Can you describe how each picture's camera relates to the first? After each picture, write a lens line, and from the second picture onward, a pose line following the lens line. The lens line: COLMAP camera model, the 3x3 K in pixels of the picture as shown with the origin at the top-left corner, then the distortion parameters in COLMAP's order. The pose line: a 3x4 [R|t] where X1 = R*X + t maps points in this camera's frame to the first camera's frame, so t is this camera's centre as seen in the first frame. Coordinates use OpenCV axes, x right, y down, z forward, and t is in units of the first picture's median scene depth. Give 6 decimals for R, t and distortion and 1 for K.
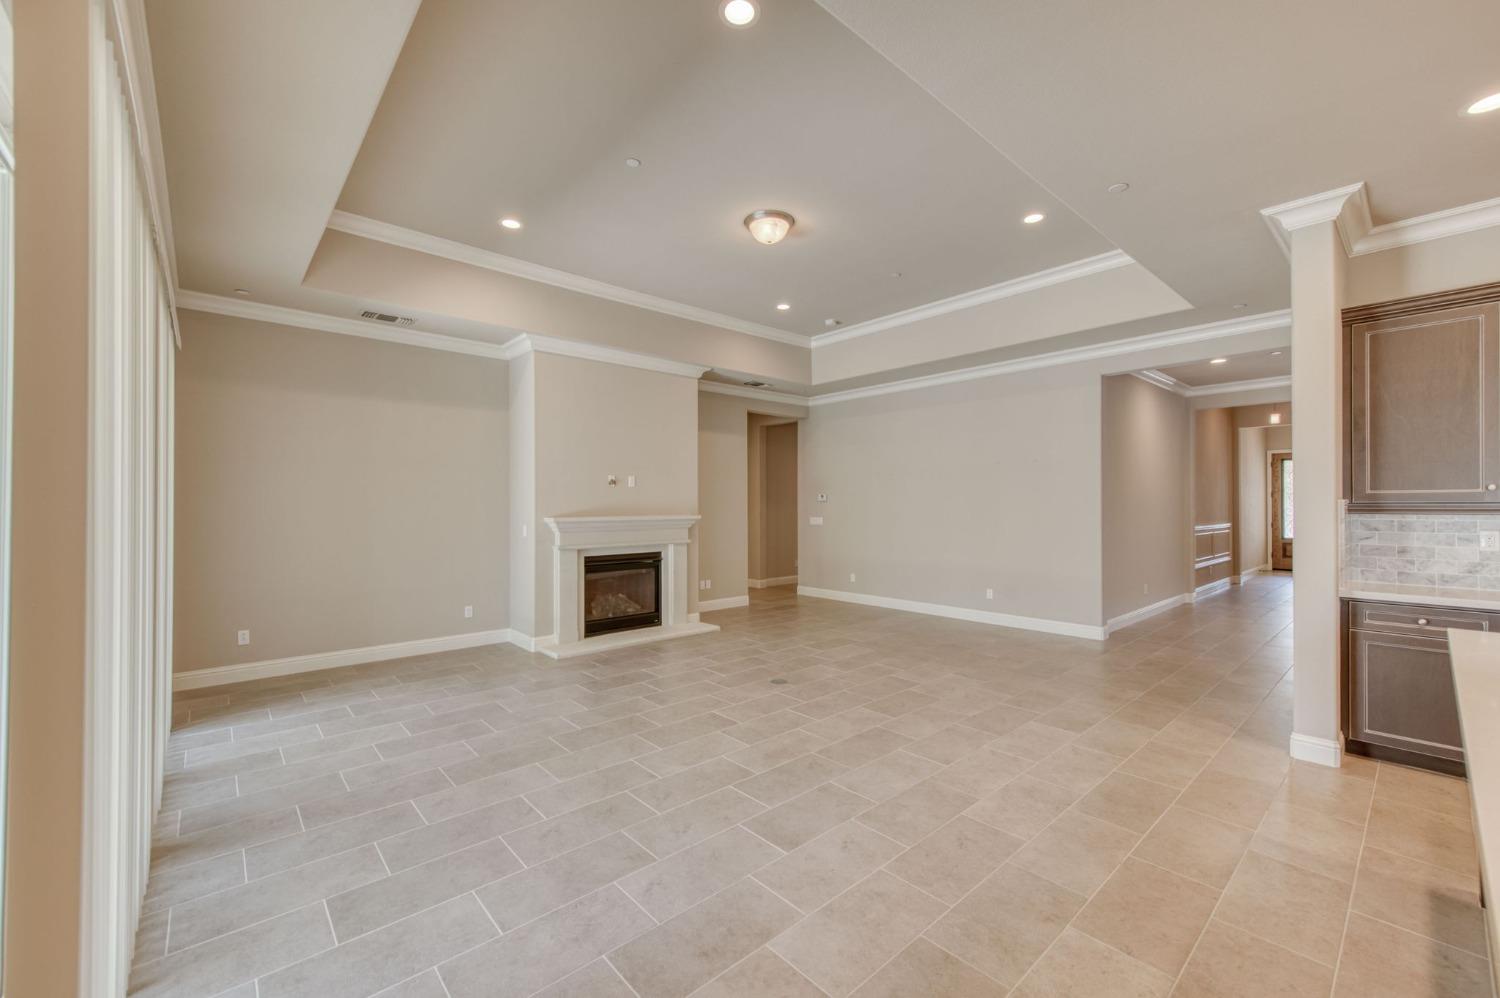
lens RADIAL K [[601.7, 0, 752.9], [0, 601.7, 496.5], [0, 0, 1]] dist [0.012980, 0.000345]
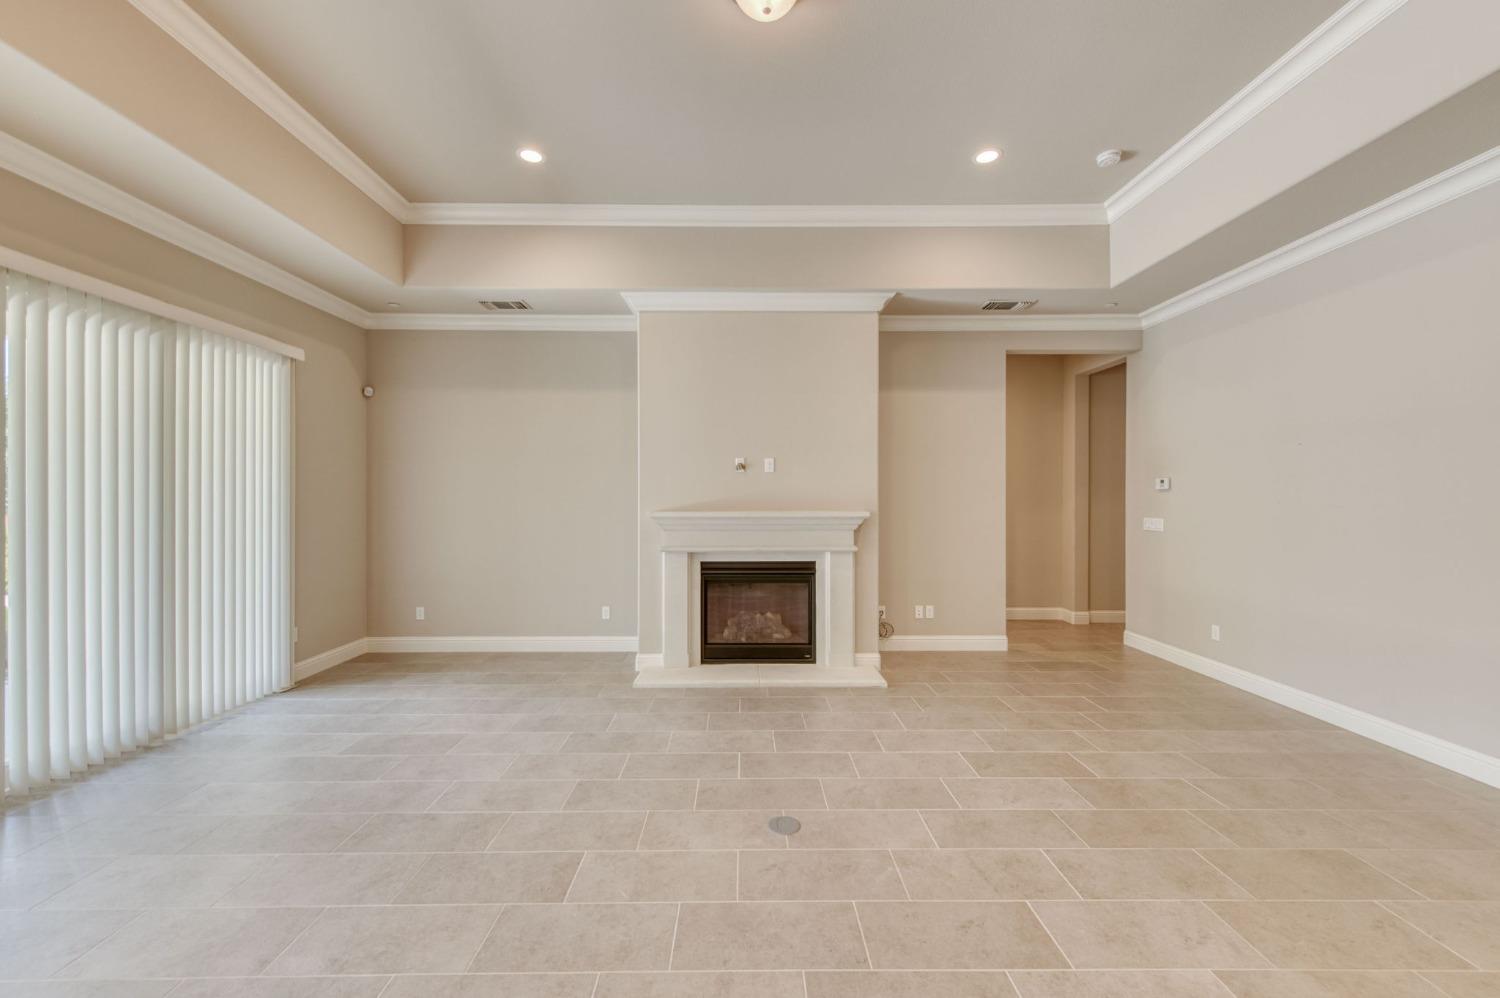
lens RADIAL K [[601.7, 0, 752.9], [0, 601.7, 496.5], [0, 0, 1]] dist [0.012980, 0.000345]
pose [[0.752852, 0.000715, -0.658189, 0.265389], [0.008380, 0.999908, 0.010671, 0.005635], [0.658136, -0.013550, 0.752777, 0.407681]]
